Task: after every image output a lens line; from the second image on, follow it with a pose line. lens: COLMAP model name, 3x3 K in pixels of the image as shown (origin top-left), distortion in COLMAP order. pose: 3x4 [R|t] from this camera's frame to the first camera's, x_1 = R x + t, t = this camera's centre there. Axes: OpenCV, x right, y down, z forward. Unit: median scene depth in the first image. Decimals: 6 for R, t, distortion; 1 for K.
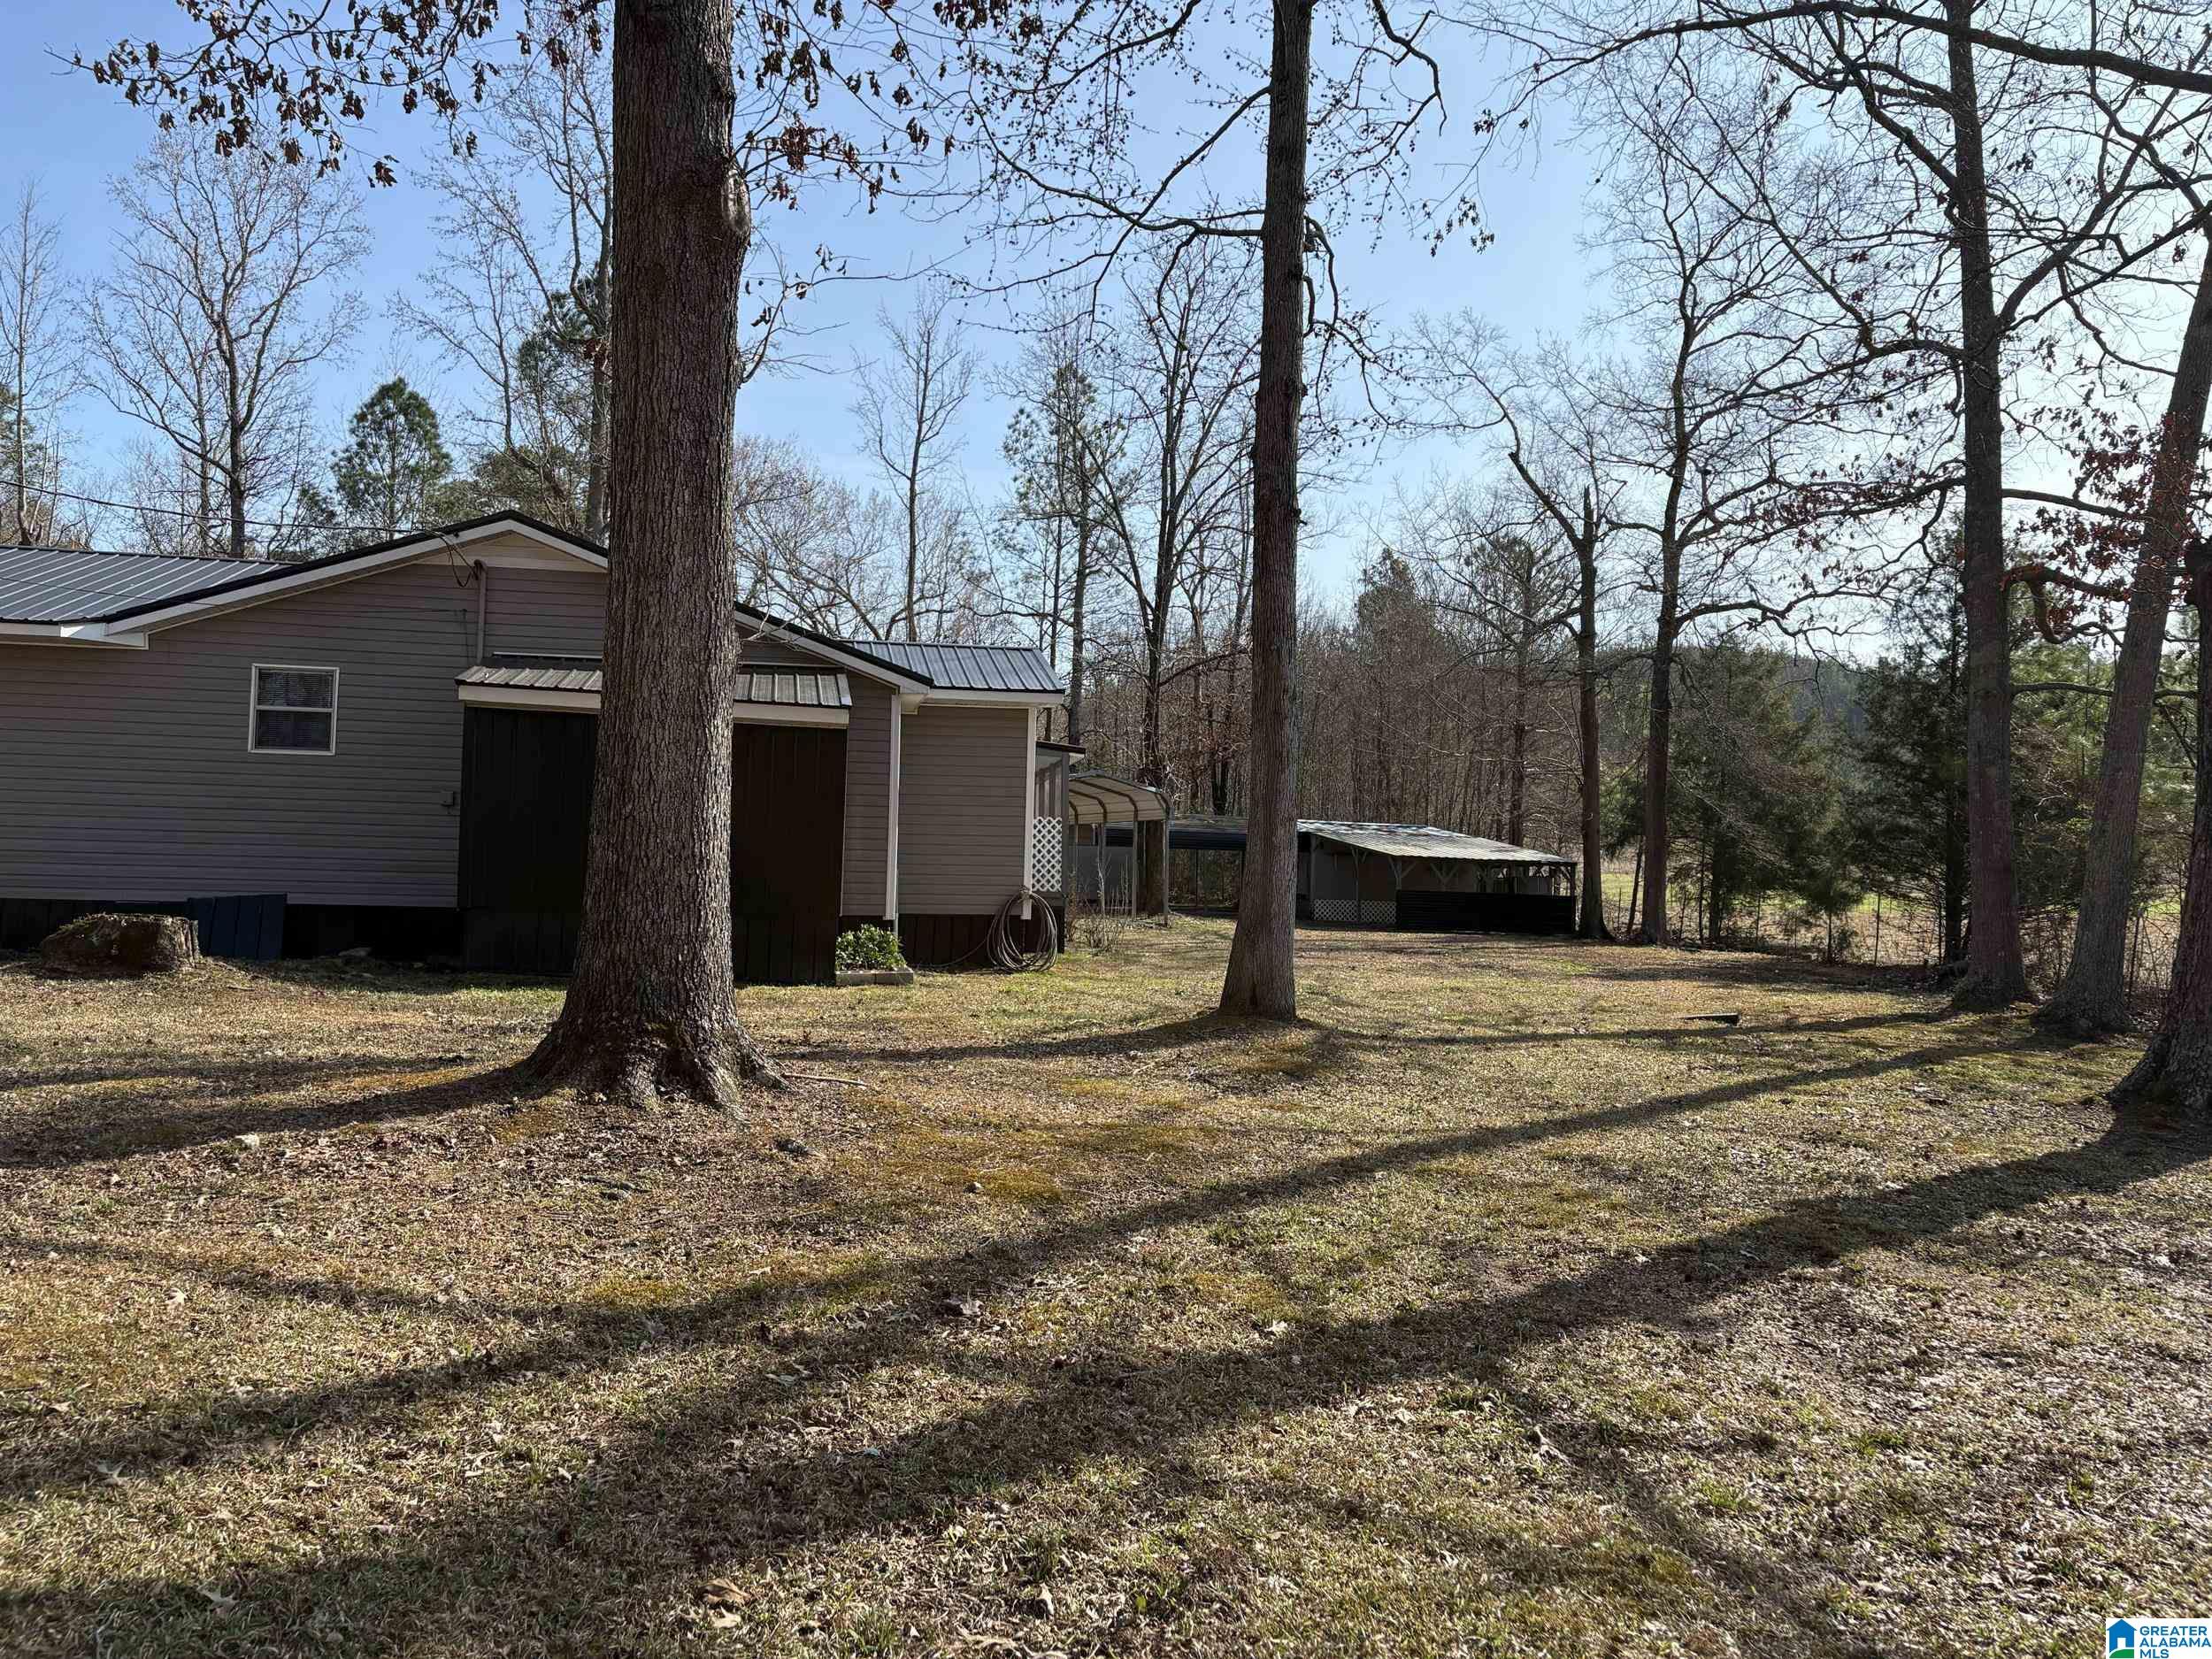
lens RADIAL K [[1665.1, 0, 1106.0], [0, 1665.1, 829.5], [0, 0, 1]] dist [0.054673, -0.060099]
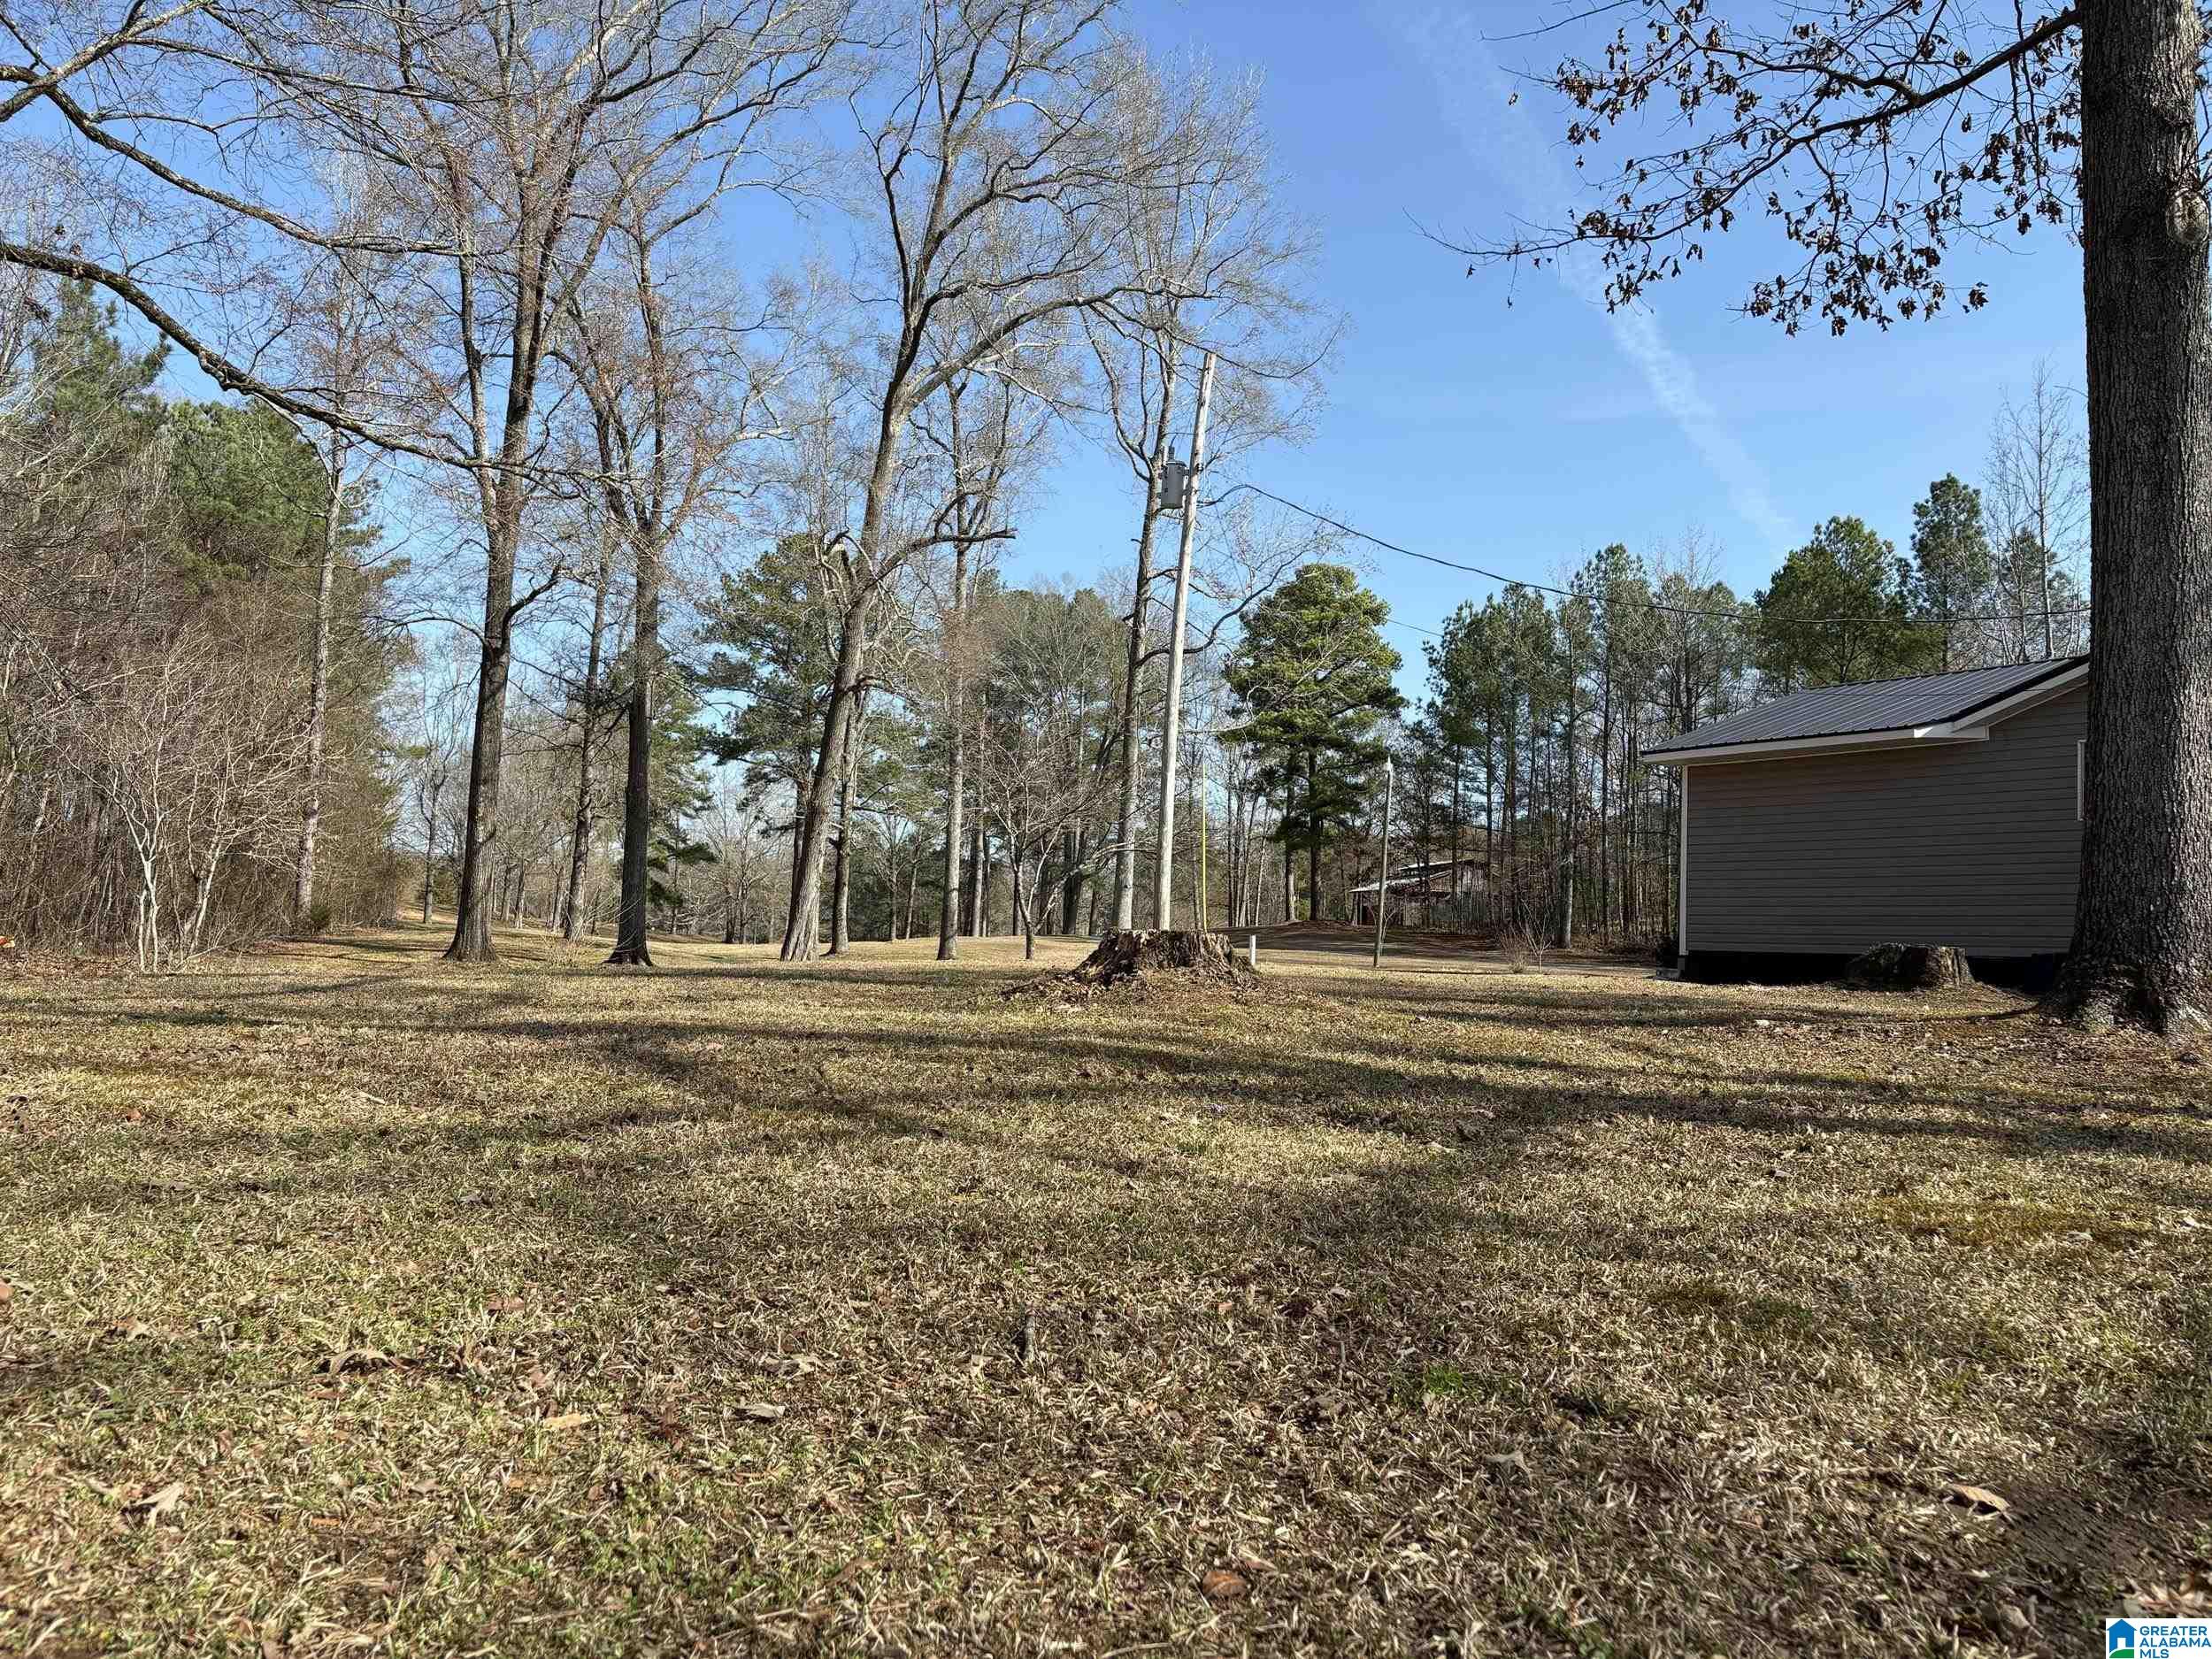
lens RADIAL K [[1665.1, 0, 1106.0], [0, 1665.1, 829.5], [0, 0, 1]] dist [0.054673, -0.060099]
pose [[0.426285, -0.085757, -0.900515, 0.363354], [0.006184, 0.995749, -0.091898, 0.099128], [0.904568, 0.033606, 0.425003, -0.069657]]
